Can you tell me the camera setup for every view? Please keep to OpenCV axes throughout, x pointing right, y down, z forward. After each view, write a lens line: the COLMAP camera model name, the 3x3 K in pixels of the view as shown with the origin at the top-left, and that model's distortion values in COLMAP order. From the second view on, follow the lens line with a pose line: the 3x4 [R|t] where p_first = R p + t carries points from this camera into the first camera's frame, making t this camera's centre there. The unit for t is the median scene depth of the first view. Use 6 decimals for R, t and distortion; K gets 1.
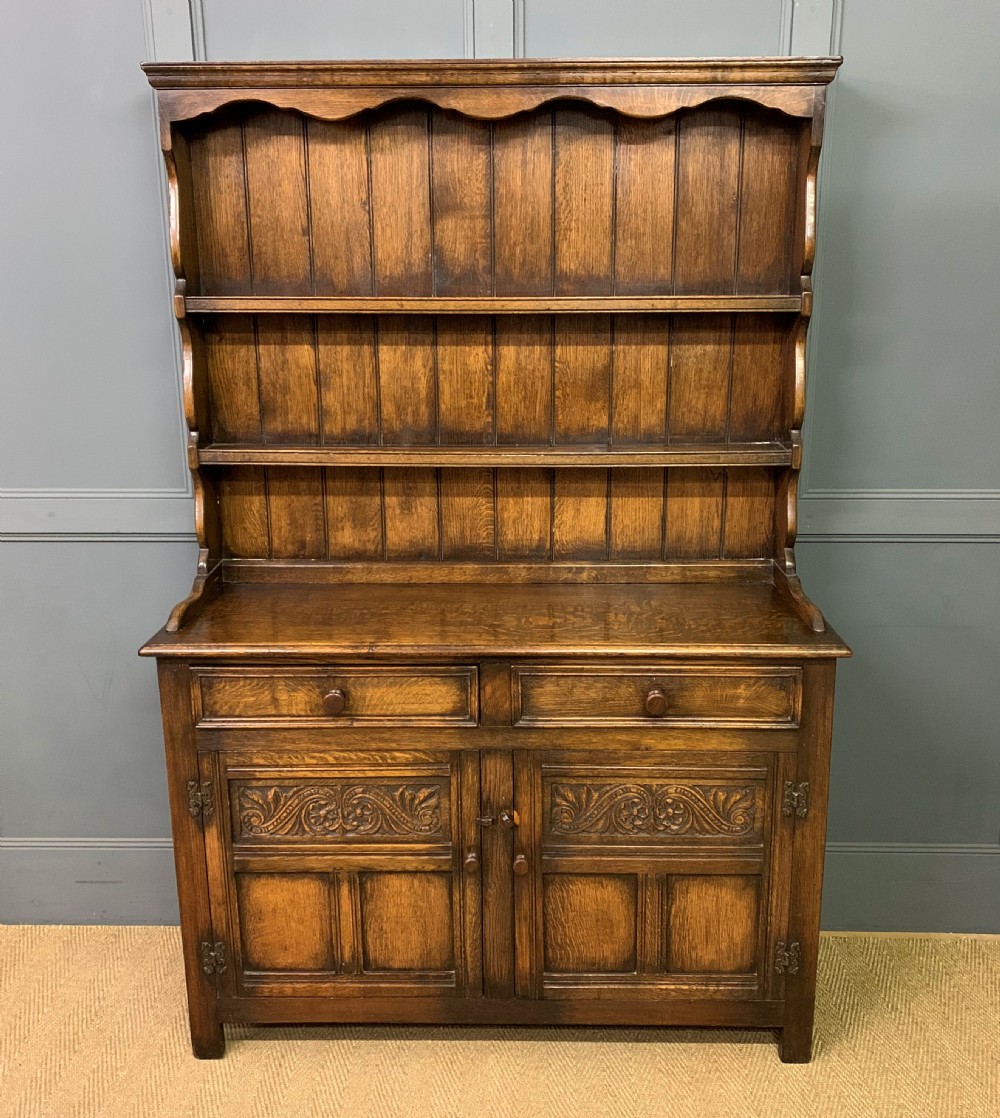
lens RADIAL K [[1150.0, 0, 504.5], [0, 1150.0, 561.5], [0, 0, 1]] dist [0.153631, -0.397543]
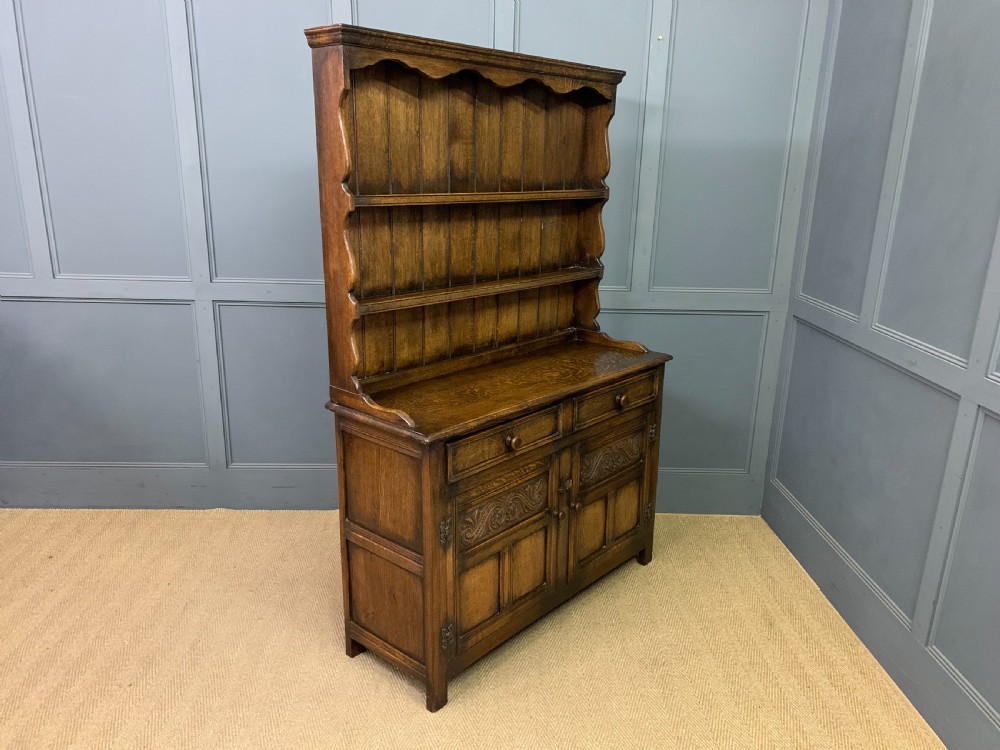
lens RADIAL K [[756.5, 0, 500.0], [0, 756.5, 375.0], [0, 0, 1]] dist [0.141111, -0.360106]
pose [[0.653538, -0.189423, 0.732808, -0.855469], [0.177720, 0.979514, 0.094698, -0.070938], [-0.735734, 0.068346, 0.673814, 0.263470]]
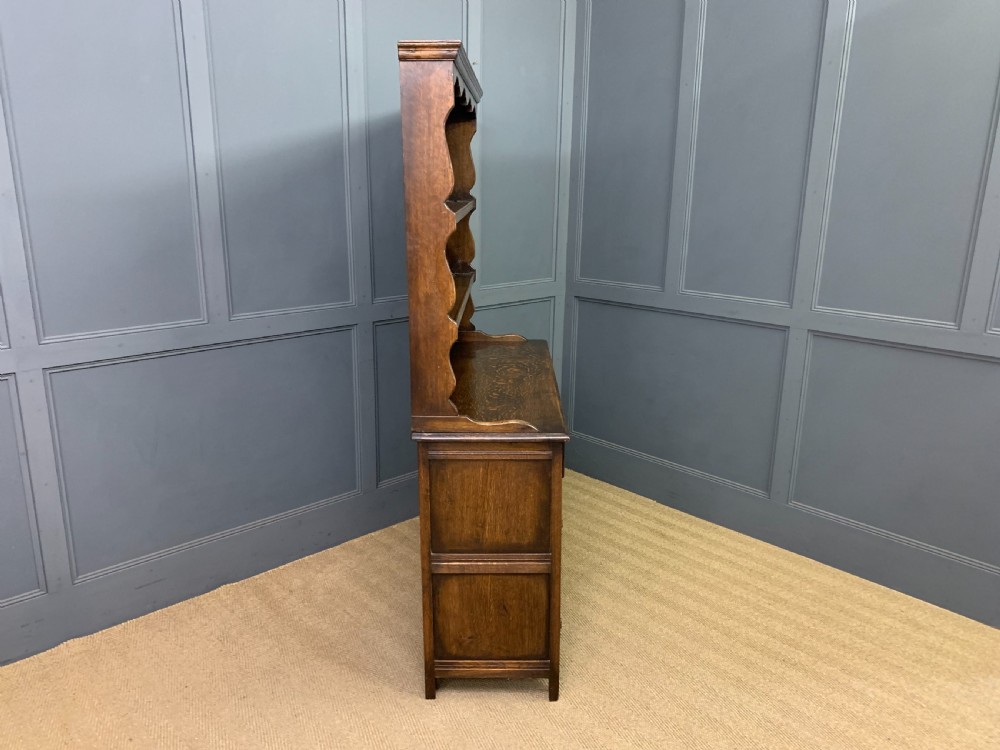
lens RADIAL K [[764.9, 0, 482.8], [0, 764.9, 376.9], [0, 0, 1]] dist [0.147334, -0.282274]
pose [[0.007567, -0.252947, 0.967451, -1.174356], [0.264016, 0.933654, 0.242045, -0.253712], [-0.964489, 0.253591, 0.073847, 0.930036]]
